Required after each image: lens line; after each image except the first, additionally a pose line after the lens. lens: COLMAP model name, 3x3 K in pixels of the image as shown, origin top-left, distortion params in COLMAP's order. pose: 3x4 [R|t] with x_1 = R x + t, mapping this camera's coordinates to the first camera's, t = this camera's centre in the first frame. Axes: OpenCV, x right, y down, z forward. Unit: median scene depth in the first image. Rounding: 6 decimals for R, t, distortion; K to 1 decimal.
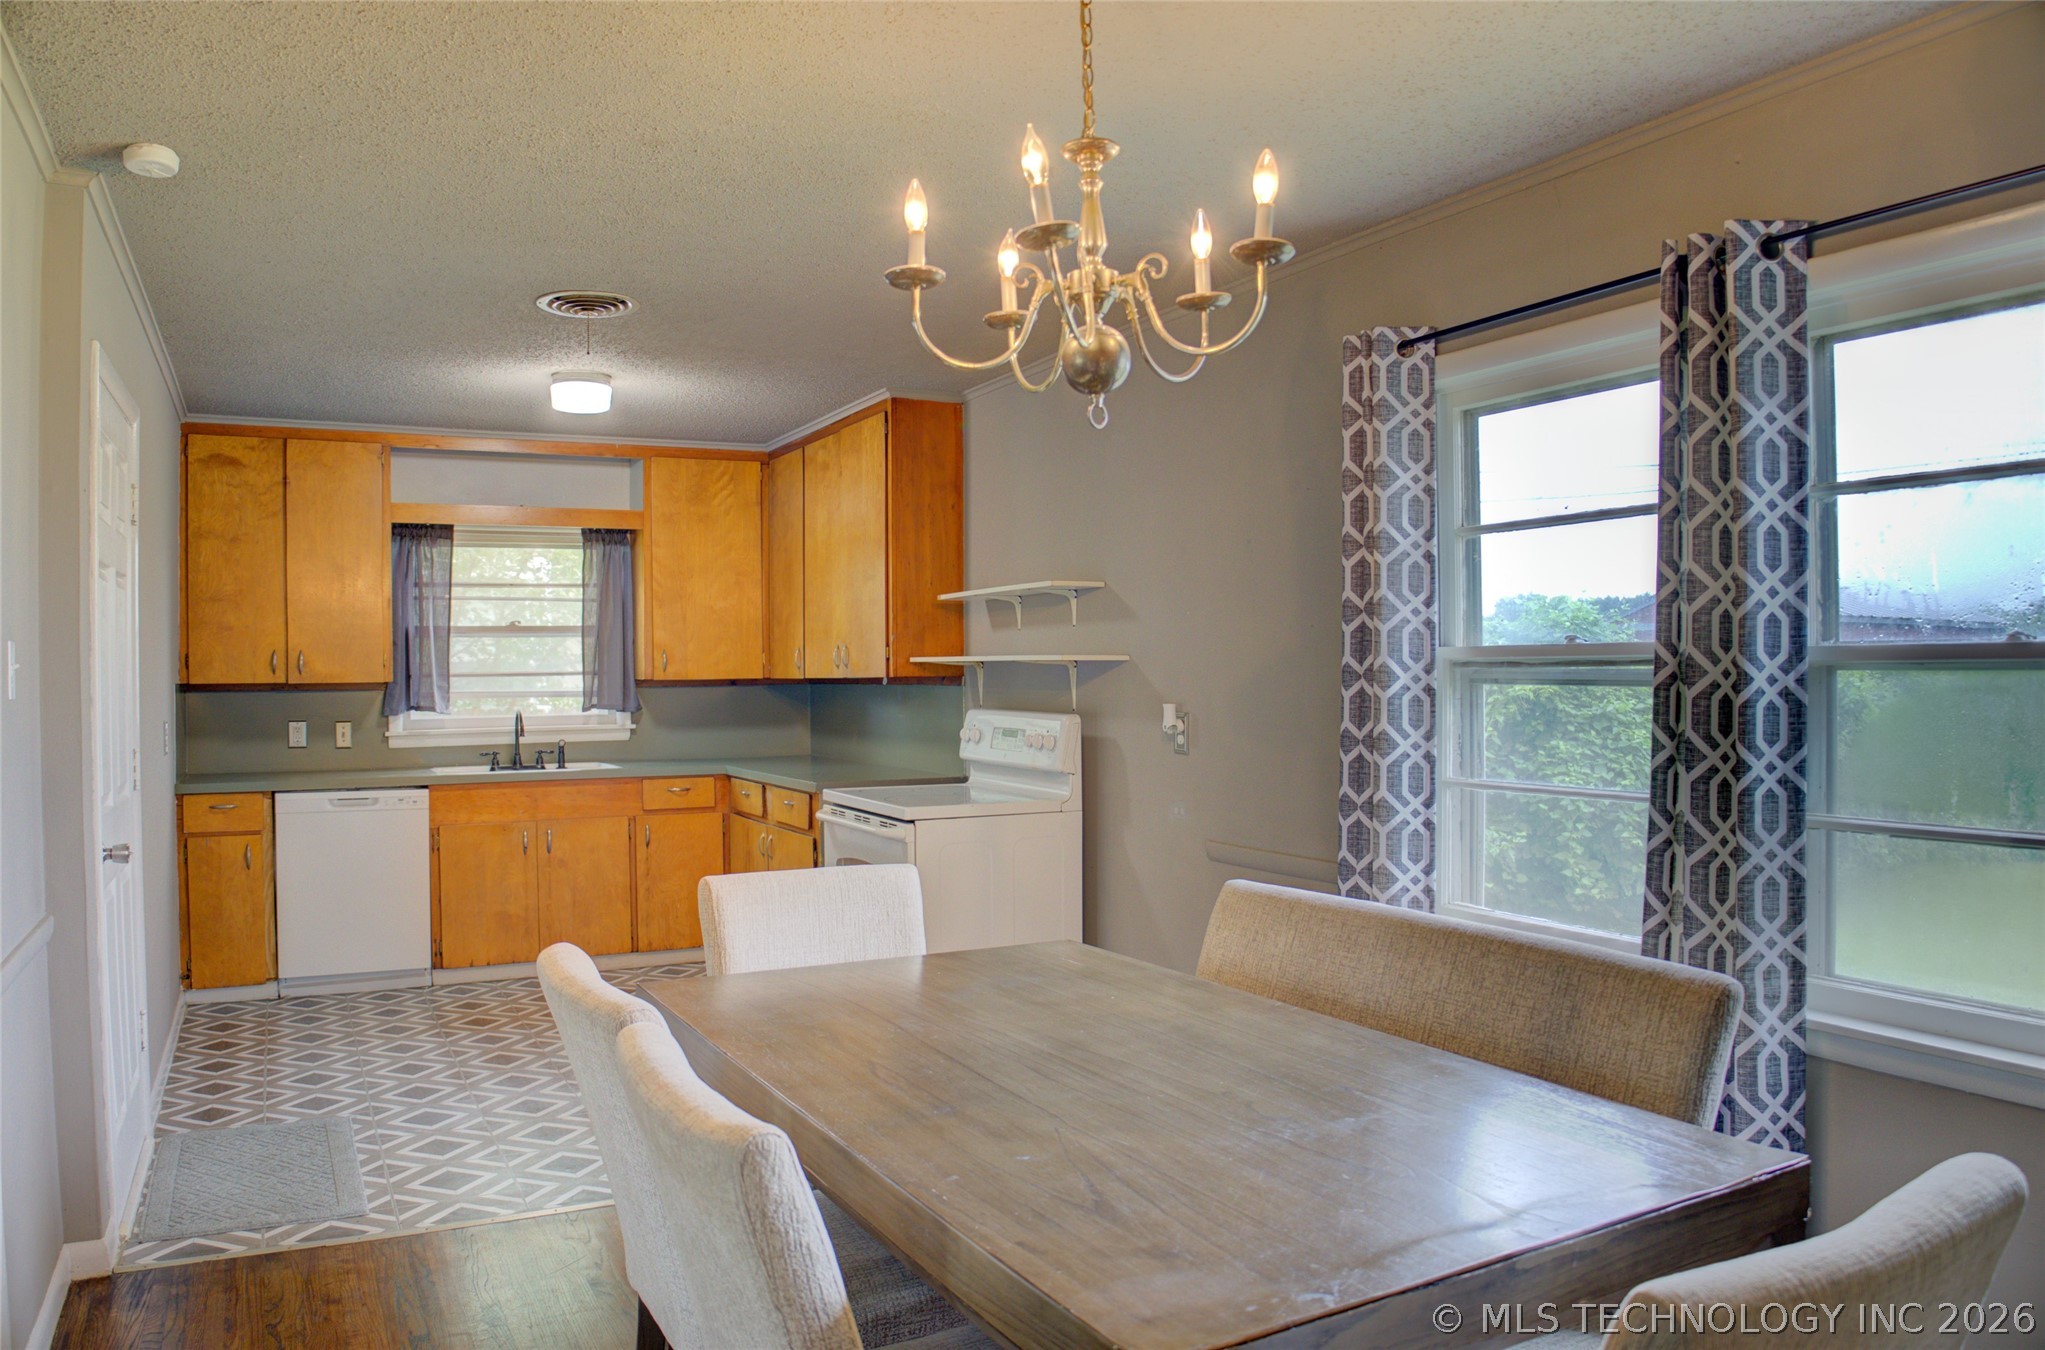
lens RADIAL K [[1471.8, 0, 968.8], [0, 1471.8, 699.2], [0, 0, 1]] dist [-0.081438, 0.014454]
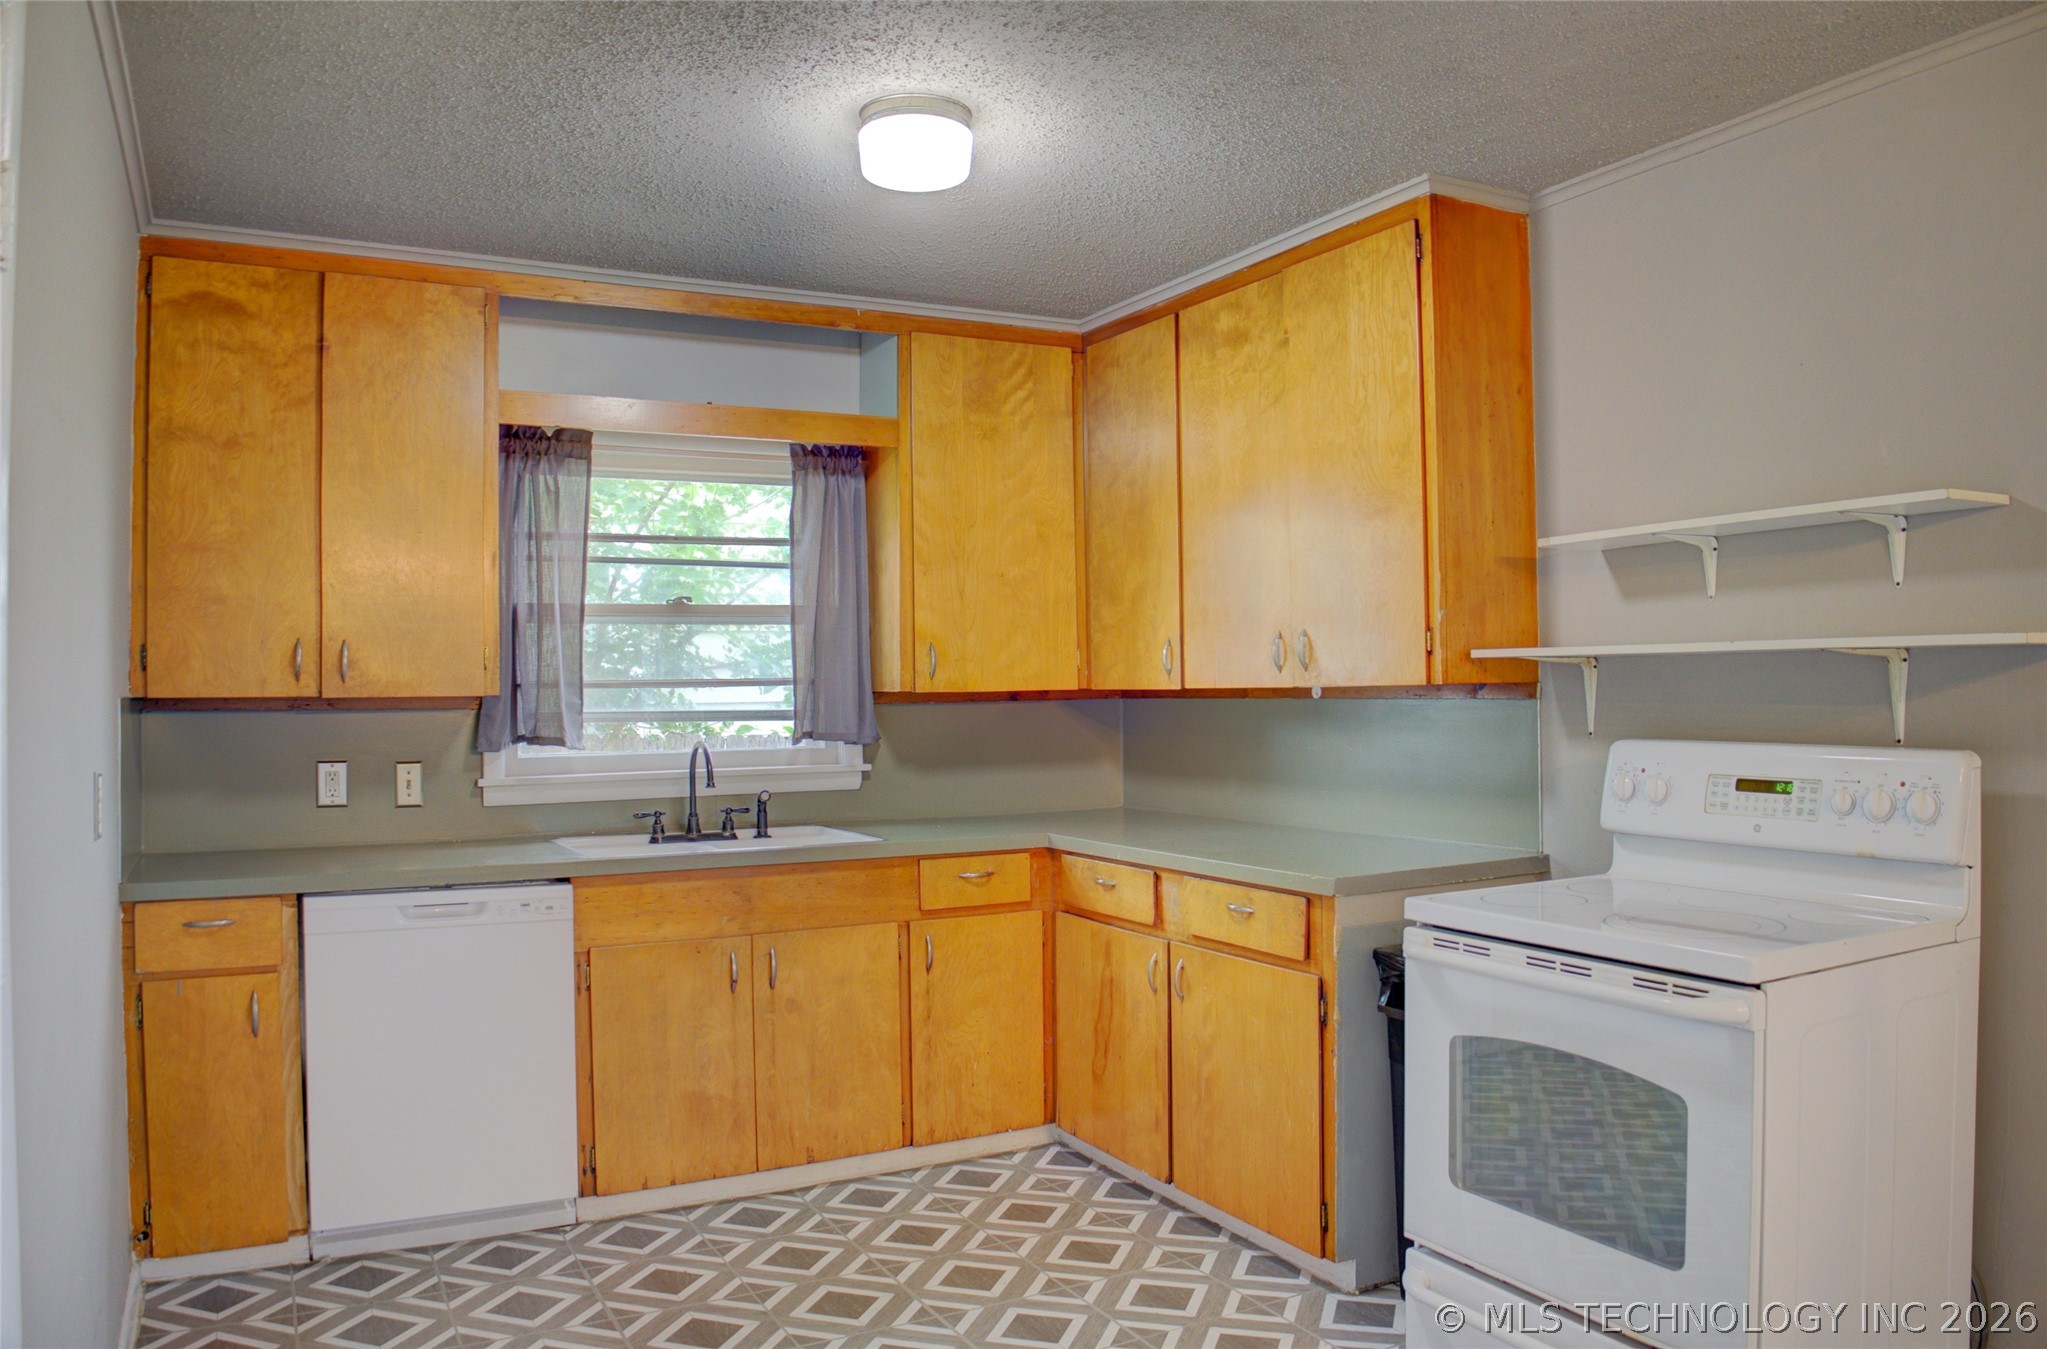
lens RADIAL K [[1501.7, 0, 1015.5], [0, 1501.7, 683.0], [0, 0, 1]] dist [-0.107783, 0.031726]
pose [[0.998966, -0.001516, 0.045445, -0.222825], [0.002583, 0.999722, -0.023442, -0.002476], [-0.045396, 0.023535, 0.998692, 0.408215]]
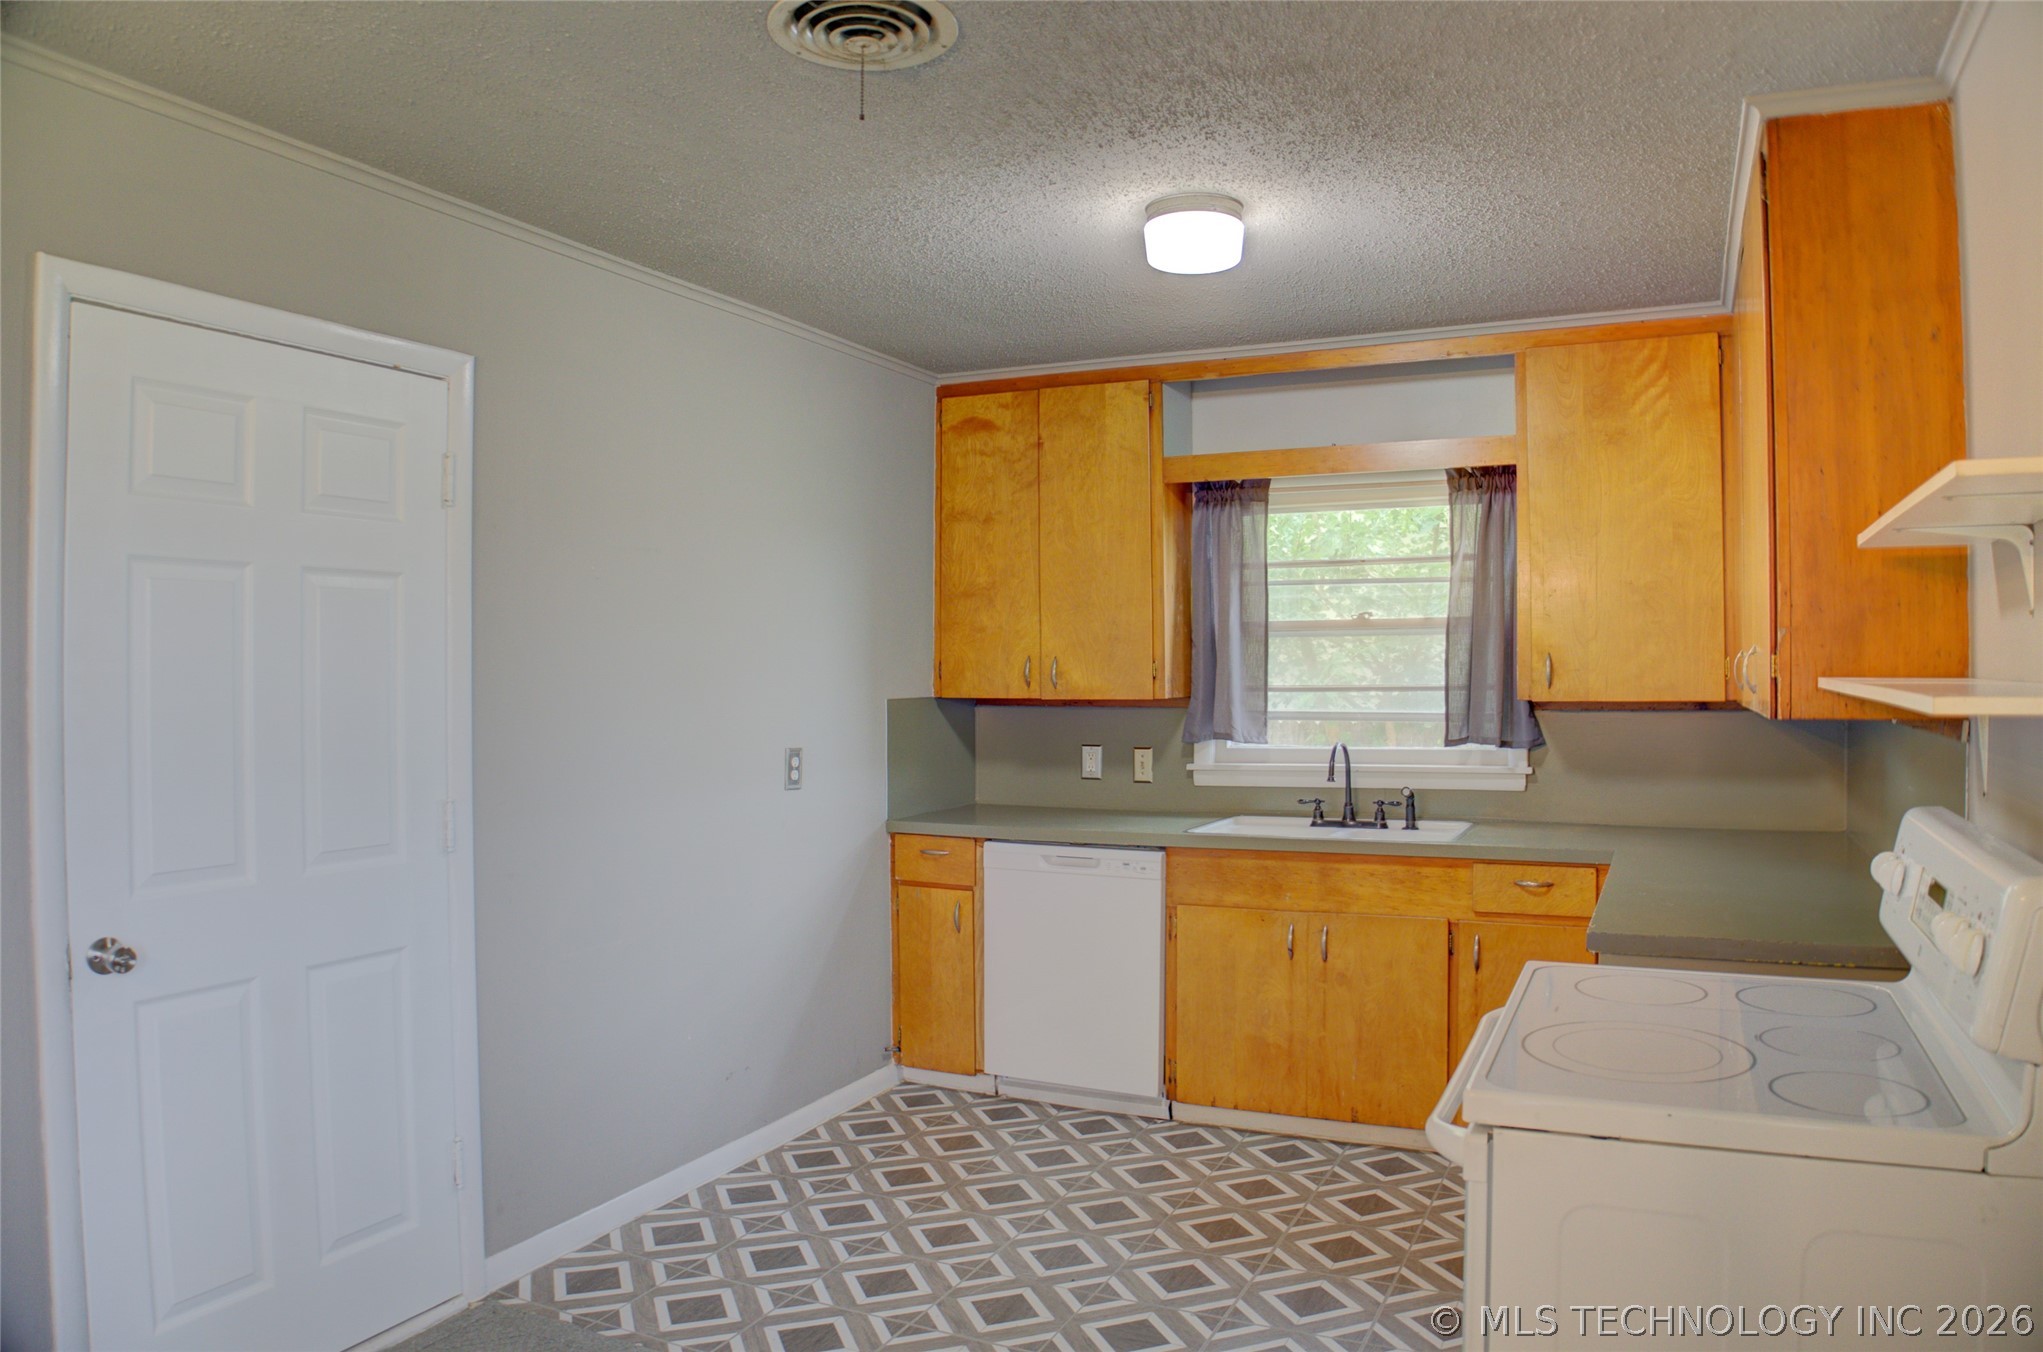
lens RADIAL K [[1389.3, 0, 1096.3], [0, 1389.3, 694.6], [0, 0, 1]] dist [-0.120972, 0.036011]
pose [[0.656396, 0.019872, -0.754155, 0.118503], [-0.015848, 0.999796, 0.012551, -0.022882], [0.754250, 0.003714, 0.656576, 0.522321]]
